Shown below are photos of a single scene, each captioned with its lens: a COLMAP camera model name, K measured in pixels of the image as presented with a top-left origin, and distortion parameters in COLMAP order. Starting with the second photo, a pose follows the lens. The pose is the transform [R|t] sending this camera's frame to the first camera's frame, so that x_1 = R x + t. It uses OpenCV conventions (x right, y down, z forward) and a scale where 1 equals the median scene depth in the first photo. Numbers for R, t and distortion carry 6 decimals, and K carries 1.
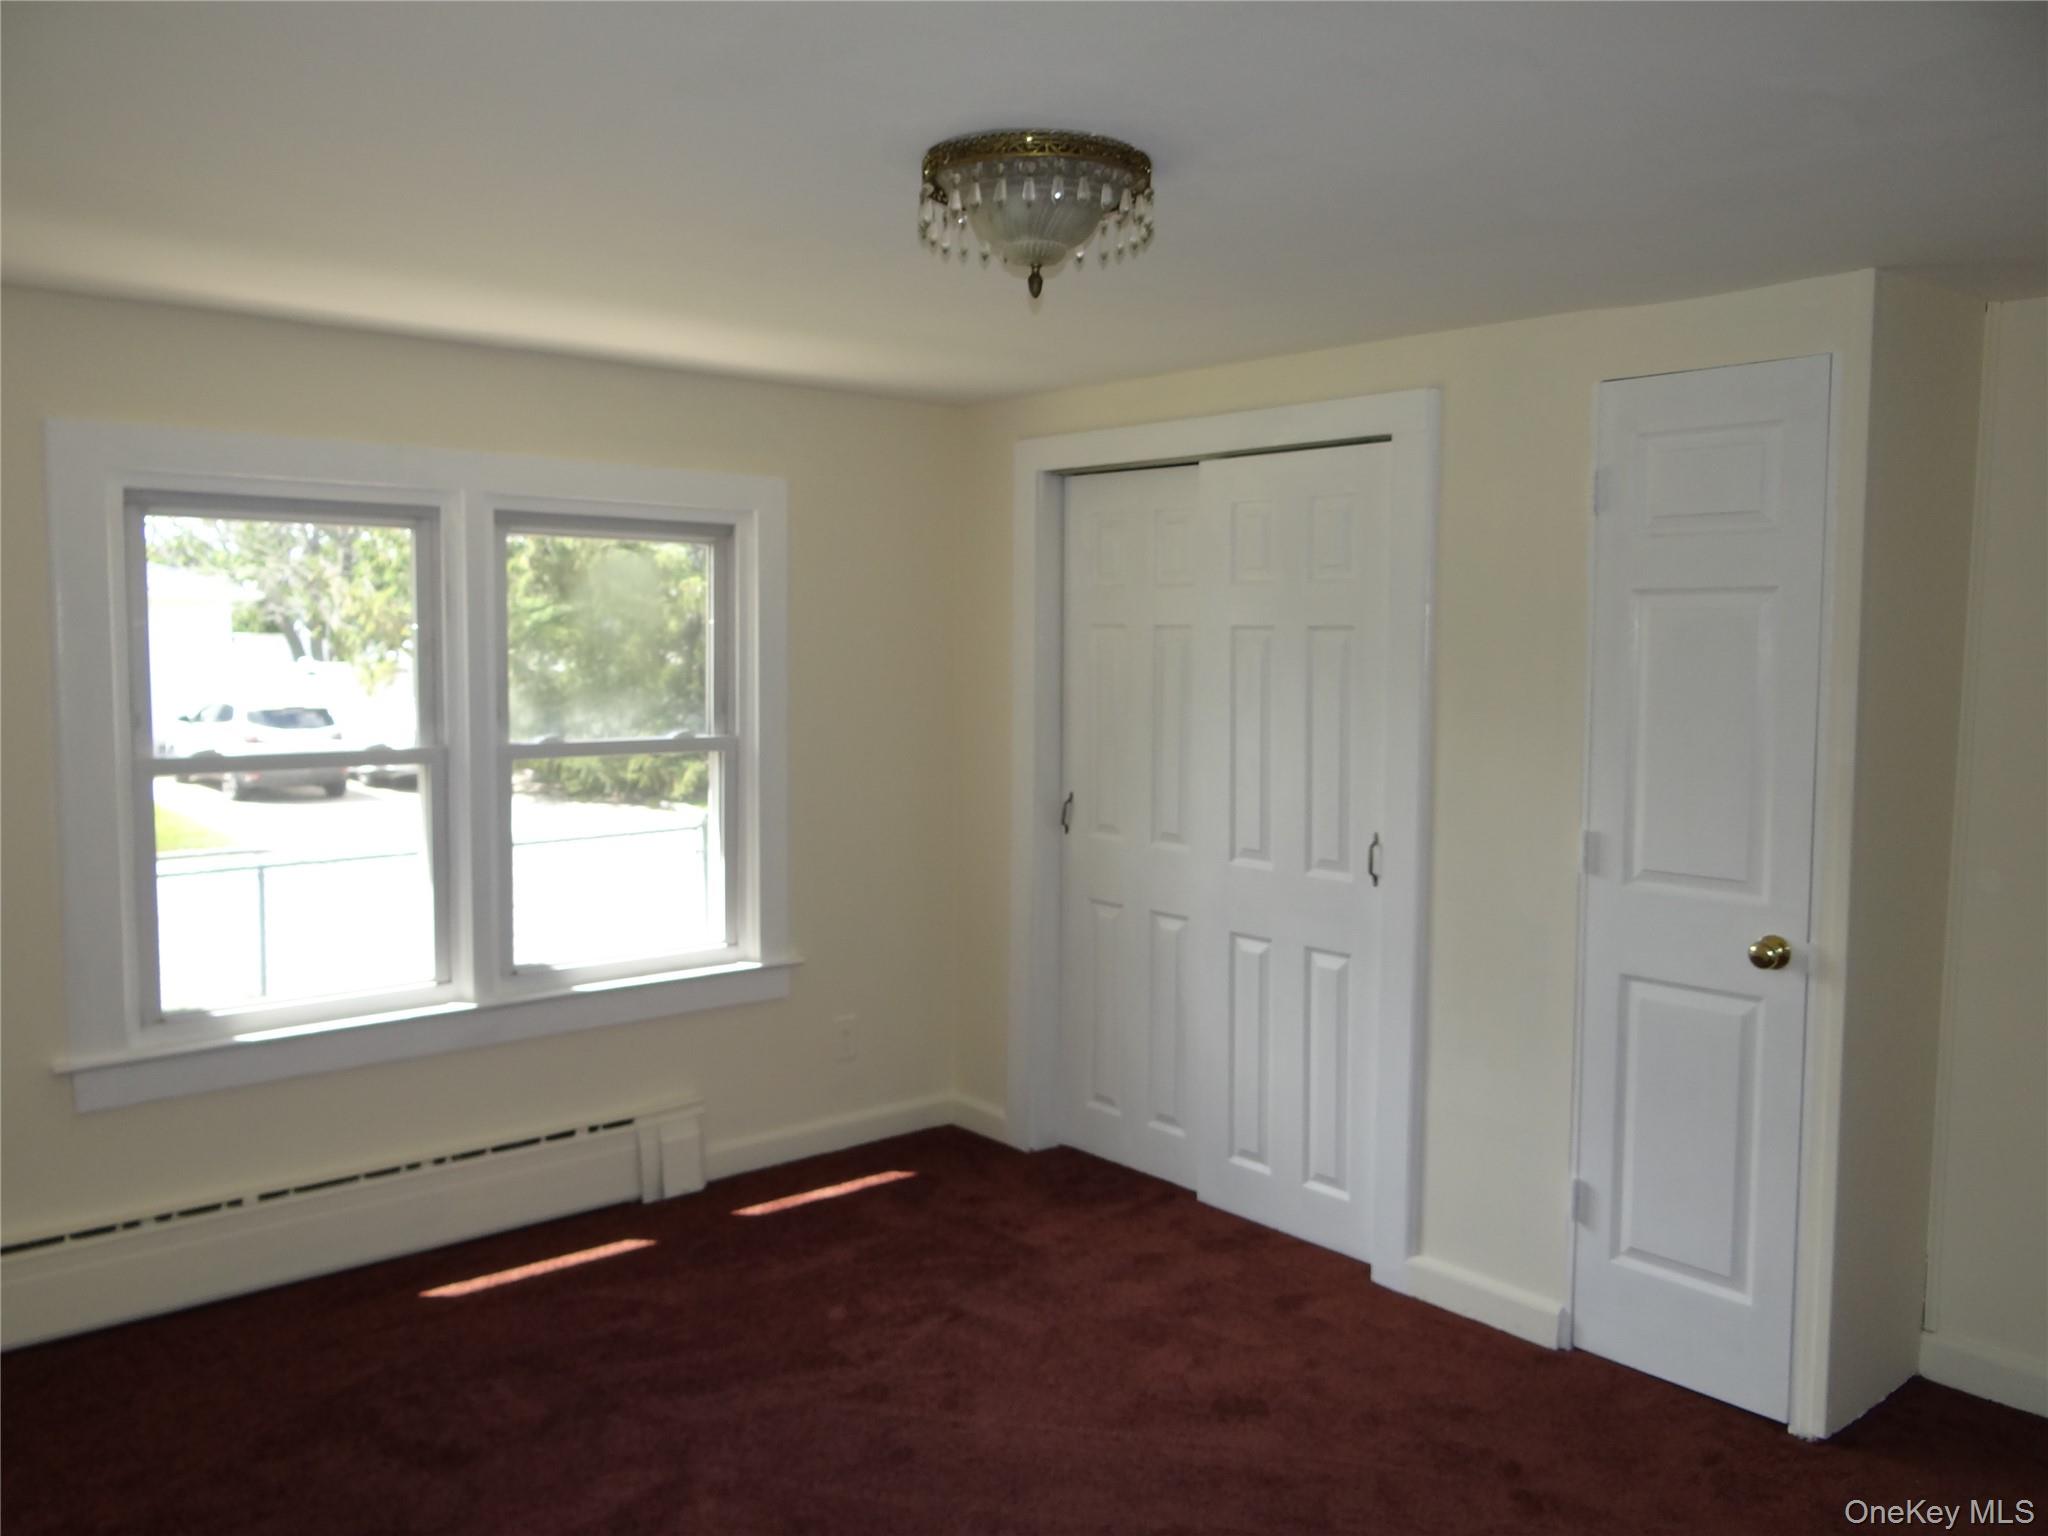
lens RADIAL K [[1626.5, 0, 1024.0], [0, 1626.5, 768.0], [0, 0, 1]] dist [0.006934, -0.003334]
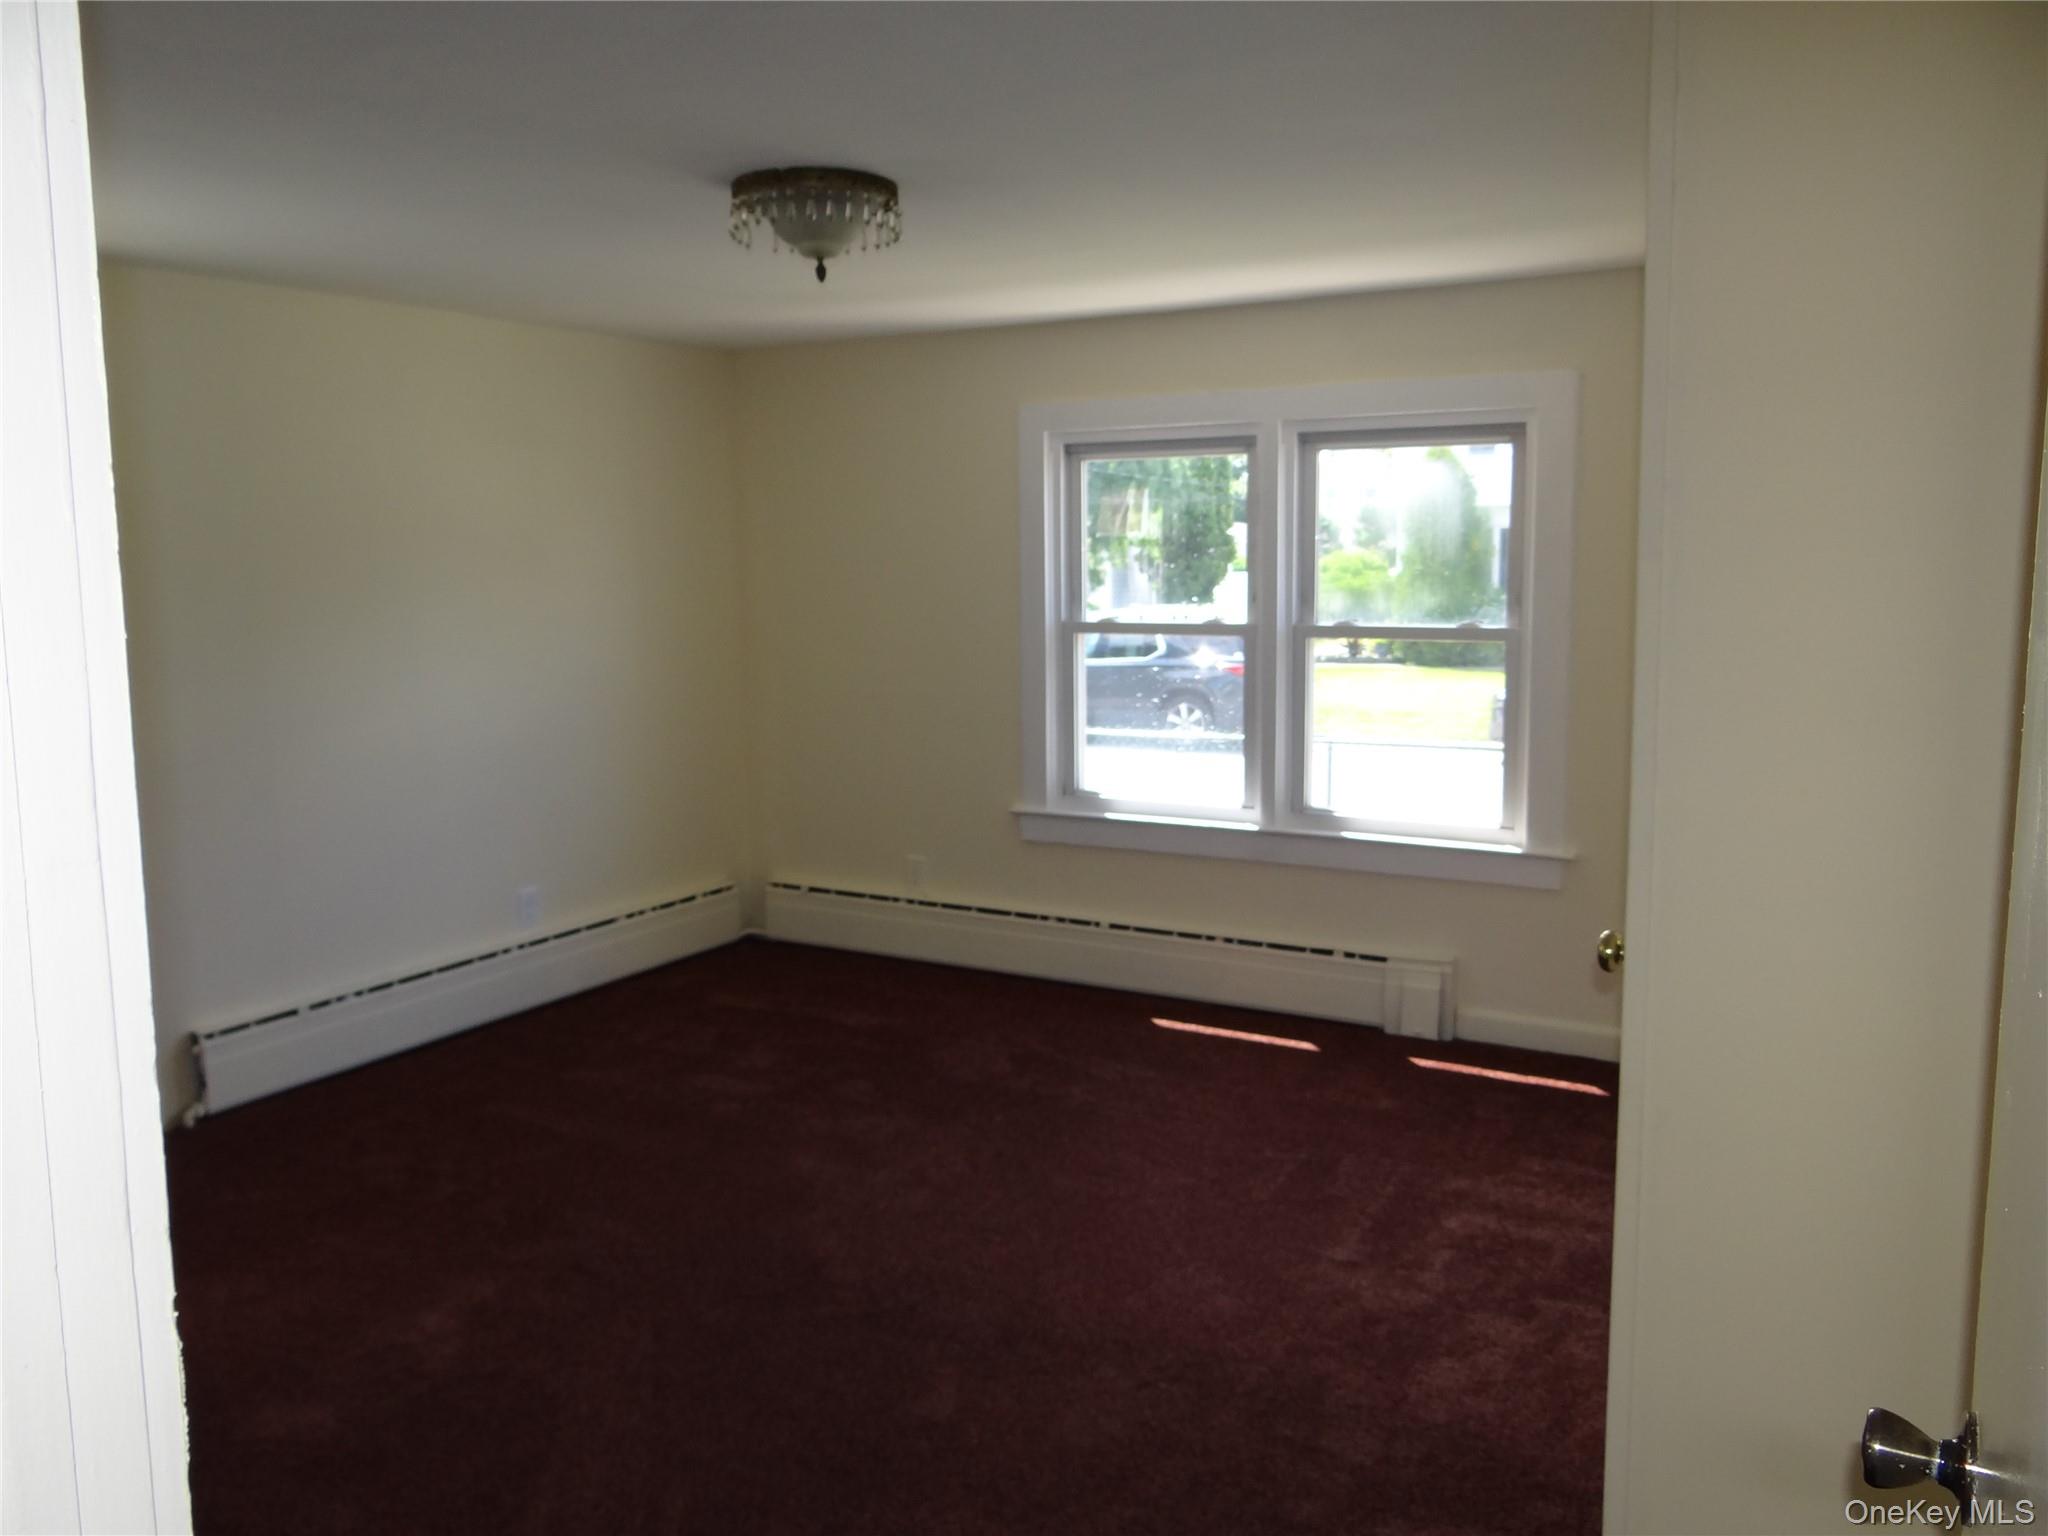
lens RADIAL K [[1626.5, 0, 1024.0], [0, 1626.5, 768.0], [0, 0, 1]] dist [0.006934, -0.003334]
pose [[0.317195, 0.113955, -0.941489, 0.774030], [-0.065169, 0.993027, 0.098237, -0.013880], [0.946118, 0.030195, 0.322410, 0.401437]]
